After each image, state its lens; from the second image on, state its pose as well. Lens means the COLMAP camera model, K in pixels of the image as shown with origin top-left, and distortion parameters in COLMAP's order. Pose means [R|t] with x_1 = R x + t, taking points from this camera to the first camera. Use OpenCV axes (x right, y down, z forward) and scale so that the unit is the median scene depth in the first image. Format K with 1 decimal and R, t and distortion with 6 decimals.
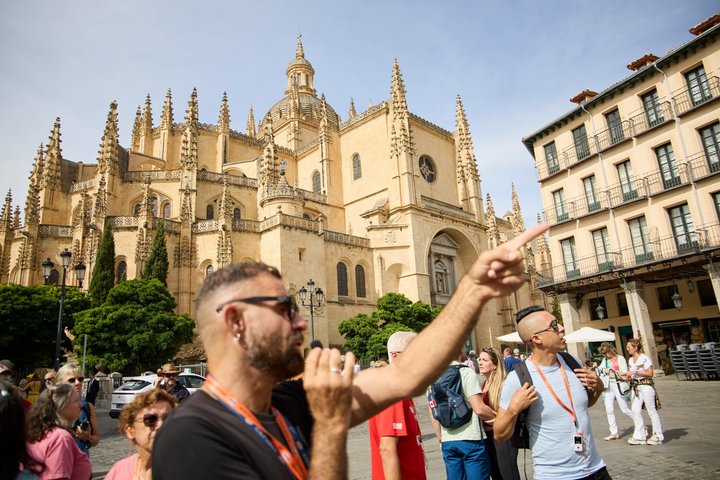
lens RADIAL K [[477.9, 0, 342.2], [0, 477.9, 239.5], [0, 0, 1]] dist [-0.063702, 0.041770]
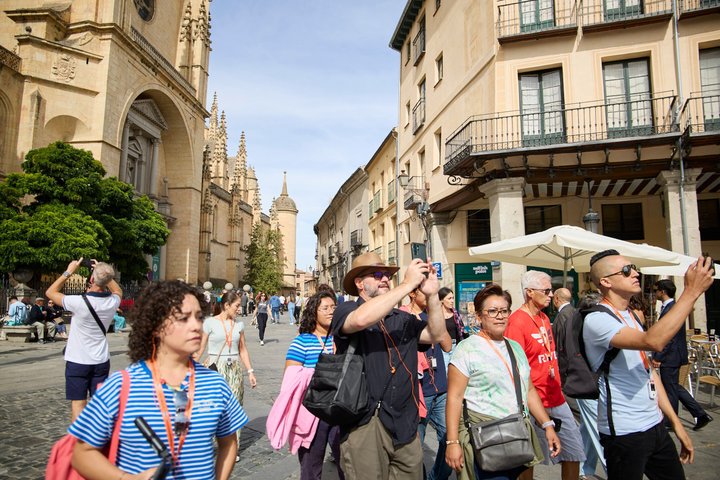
lens RADIAL K [[477.9, 0, 342.2], [0, 477.9, 239.5], [0, 0, 1]] dist [-0.063702, 0.041770]
pose [[0.750965, 0.128619, 0.647695, 0.014971], [-0.222817, 0.972678, 0.065189, 0.083635], [-0.621614, -0.193272, 0.759106, 0.333867]]
